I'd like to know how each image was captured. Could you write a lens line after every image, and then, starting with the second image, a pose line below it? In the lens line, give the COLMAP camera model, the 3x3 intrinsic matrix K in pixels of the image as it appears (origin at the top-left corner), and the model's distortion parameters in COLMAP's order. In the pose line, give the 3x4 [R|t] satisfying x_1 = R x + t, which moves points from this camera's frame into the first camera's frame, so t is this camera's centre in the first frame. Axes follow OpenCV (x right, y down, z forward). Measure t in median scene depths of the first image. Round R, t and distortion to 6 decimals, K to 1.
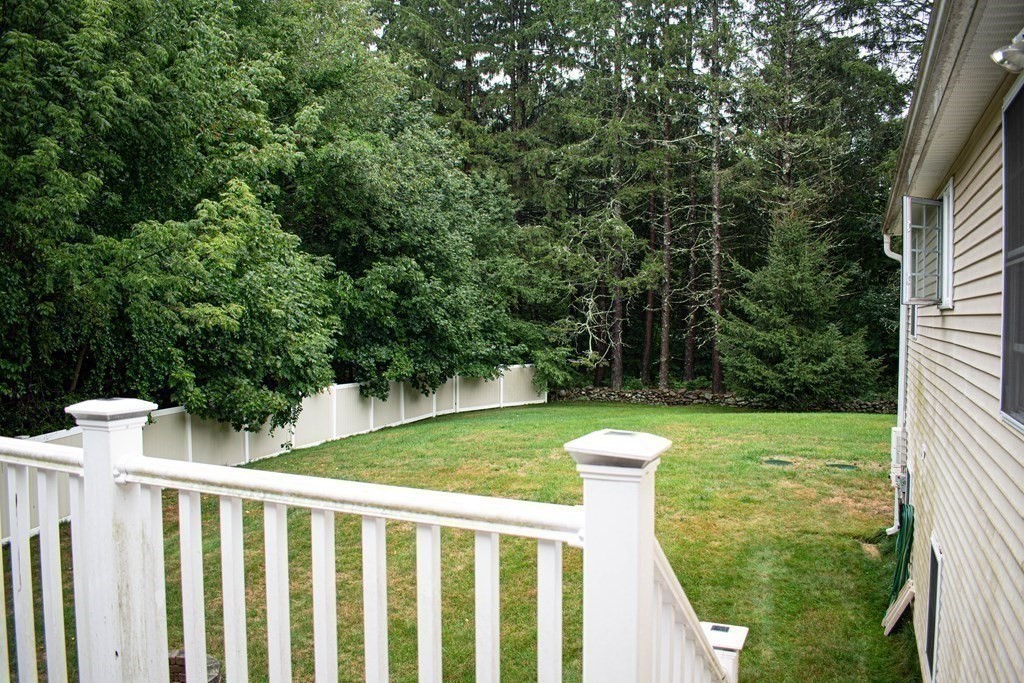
lens RADIAL K [[800.1, 0, 512.0], [0, 800.1, 341.5], [0, 0, 1]] dist [-0.094248, 0.008218]
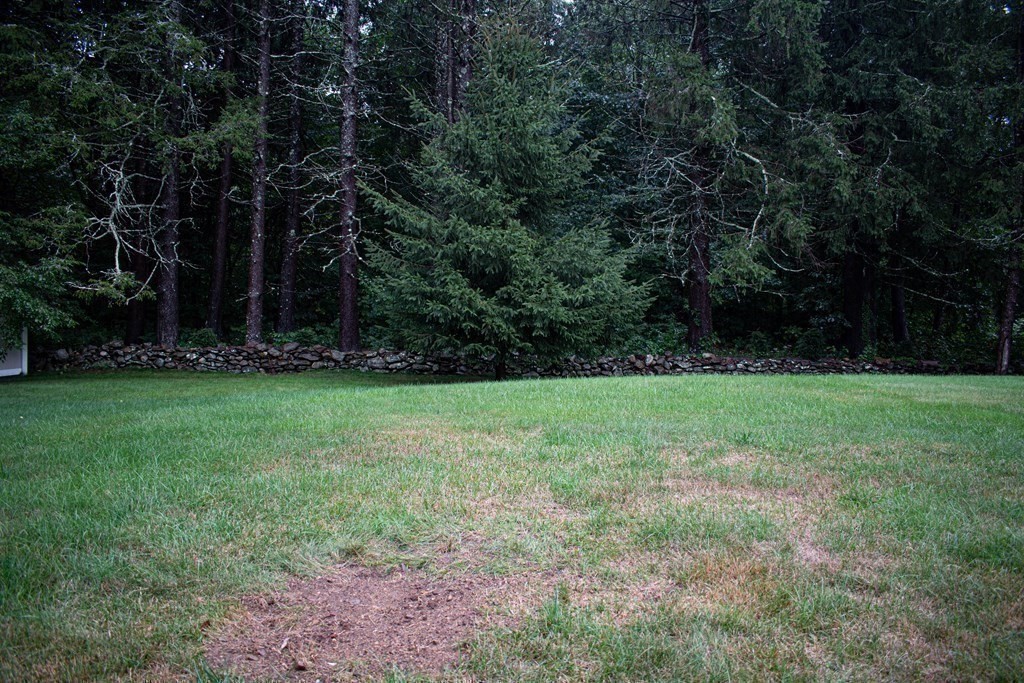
lens RADIAL K [[800.1, 0, 512.0], [0, 800.1, 341.5], [0, 0, 1]] dist [-0.094248, 0.008218]
pose [[0.847301, -0.009765, 0.531024, 0.046706], [-0.010394, 0.999335, 0.034962, 0.037184], [-0.531012, -0.035142, 0.846636, 0.442989]]
